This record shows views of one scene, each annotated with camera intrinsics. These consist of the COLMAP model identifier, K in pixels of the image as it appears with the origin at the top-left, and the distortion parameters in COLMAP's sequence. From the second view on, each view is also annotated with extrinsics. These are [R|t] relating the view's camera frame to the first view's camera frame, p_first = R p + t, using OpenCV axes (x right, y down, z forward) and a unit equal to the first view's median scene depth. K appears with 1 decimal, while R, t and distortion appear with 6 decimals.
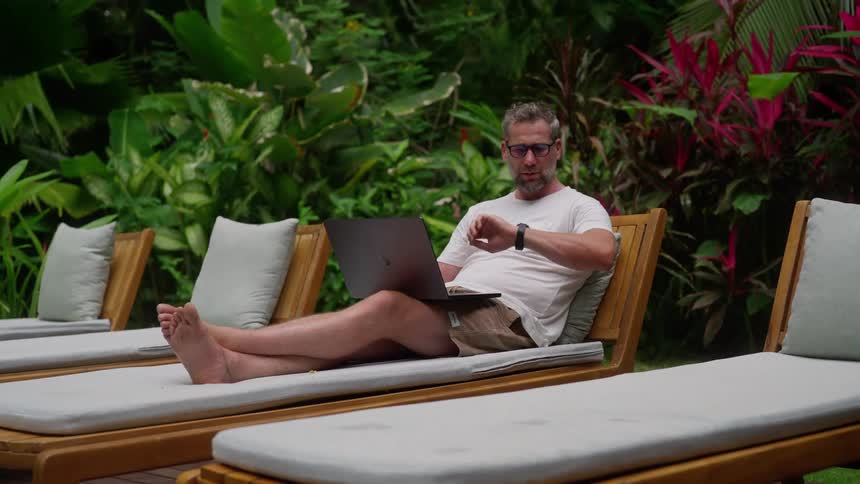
lens RADIAL K [[1340.8, 0, 432.8], [0, 1340.8, 241.9], [0, 0, 1]] dist [0.003775, -0.059967]
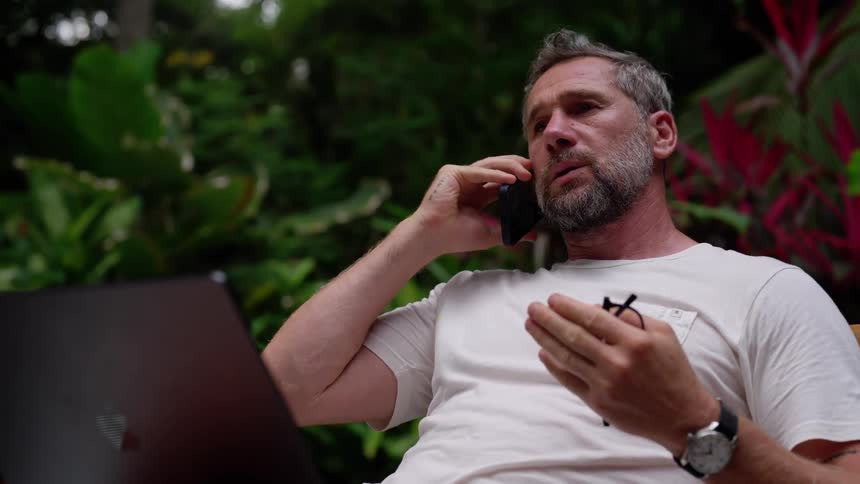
lens RADIAL K [[1340.8, 0, 432.8], [0, 1340.8, 241.9], [0, 0, 1]] dist [0.003775, -0.059967]
pose [[0.996559, 0.055388, 0.061669, 0.001466], [-0.047232, 0.990822, -0.126654, 0.006022], [-0.068119, 0.123305, 0.990028, 0.328368]]
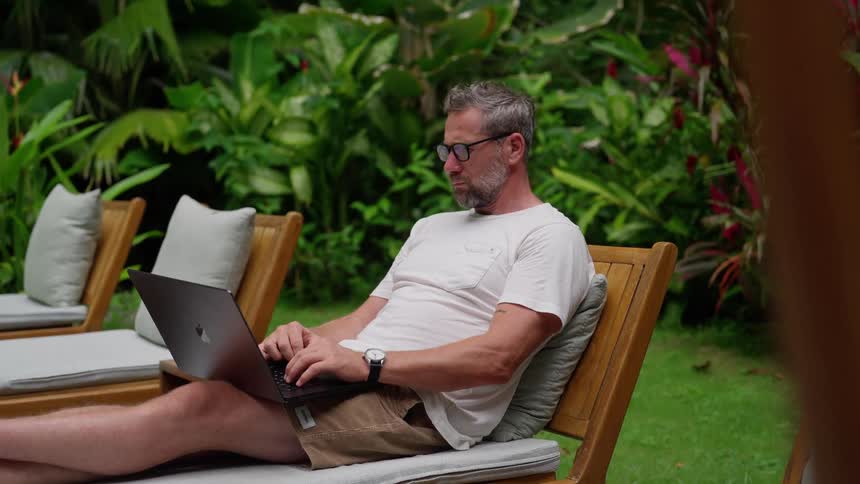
lens RADIAL K [[1340.8, 0, 432.8], [0, 1340.8, 241.9], [0, 0, 1]] dist [0.003775, -0.059967]
pose [[0.981967, 0.038878, -0.185012, 0.089970], [-0.025768, 0.997018, 0.072745, -0.035455], [0.187289, -0.066666, 0.980040, 0.161234]]
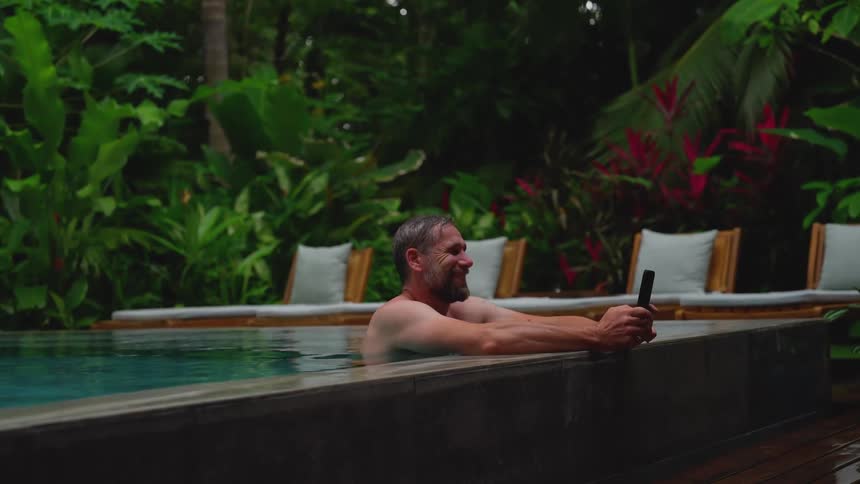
lens RADIAL K [[1358.6, 0, 430.0], [0, 1358.6, 242.0], [0, 0, 1]] dist [-0.011493, -0.027297]
pose [[0.975800, 0.008762, 0.218490, -0.367029], [0.002678, 0.998643, -0.052008, 0.050544], [-0.218649, 0.051335, 0.974452, -0.445949]]
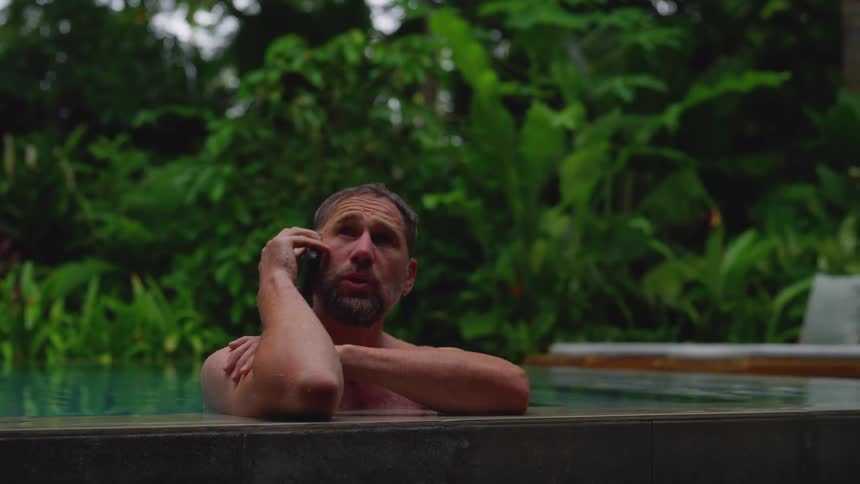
lens RADIAL K [[1340.8, 0, 432.8], [0, 1340.8, 241.9], [0, 0, 1]] dist [0.003775, -0.059967]
pose [[0.937287, 0.014066, -0.348273, -0.136709], [-0.040787, 0.996747, -0.069512, 0.045577], [0.346163, 0.079358, 0.934812, -0.251477]]
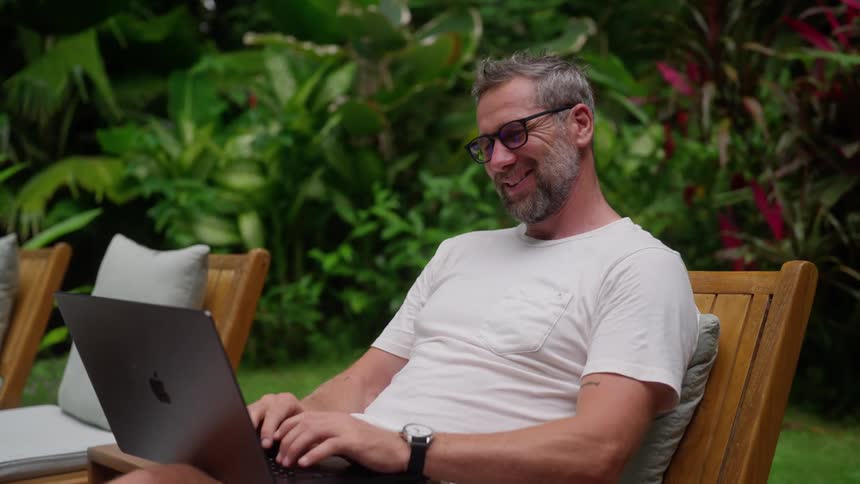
lens RADIAL K [[1340.8, 0, 432.8], [0, 1340.8, 241.9], [0, 0, 1]] dist [0.003775, -0.059967]
pose [[0.989717, 0.002715, -0.143016, 0.054252], [0.001648, 0.999537, 0.030375, -0.023161], [0.143032, -0.030299, 0.989254, 0.257631]]
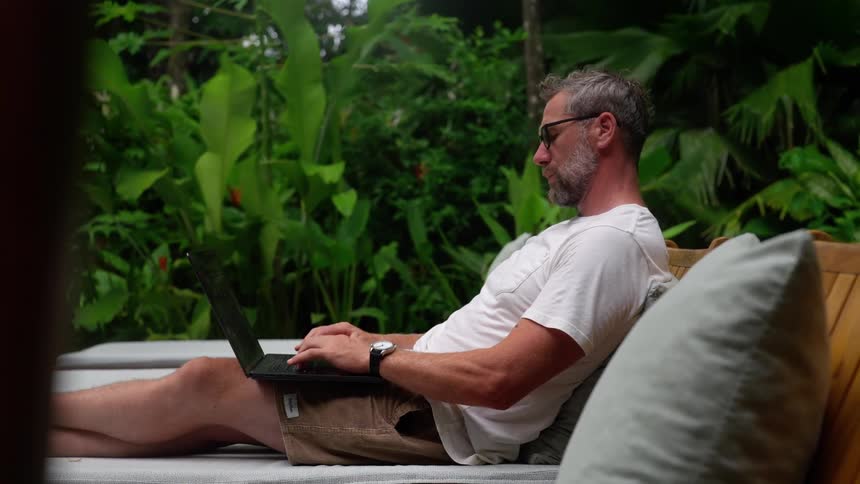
lens RADIAL K [[1340.8, 0, 432.8], [0, 1340.8, 241.9], [0, 0, 1]] dist [0.003775, -0.059967]
pose [[0.695453, 0.020238, -0.718286, 0.240928], [-0.016062, 0.999791, 0.012618, -0.014395], [0.718392, 0.002762, 0.695633, 0.269064]]
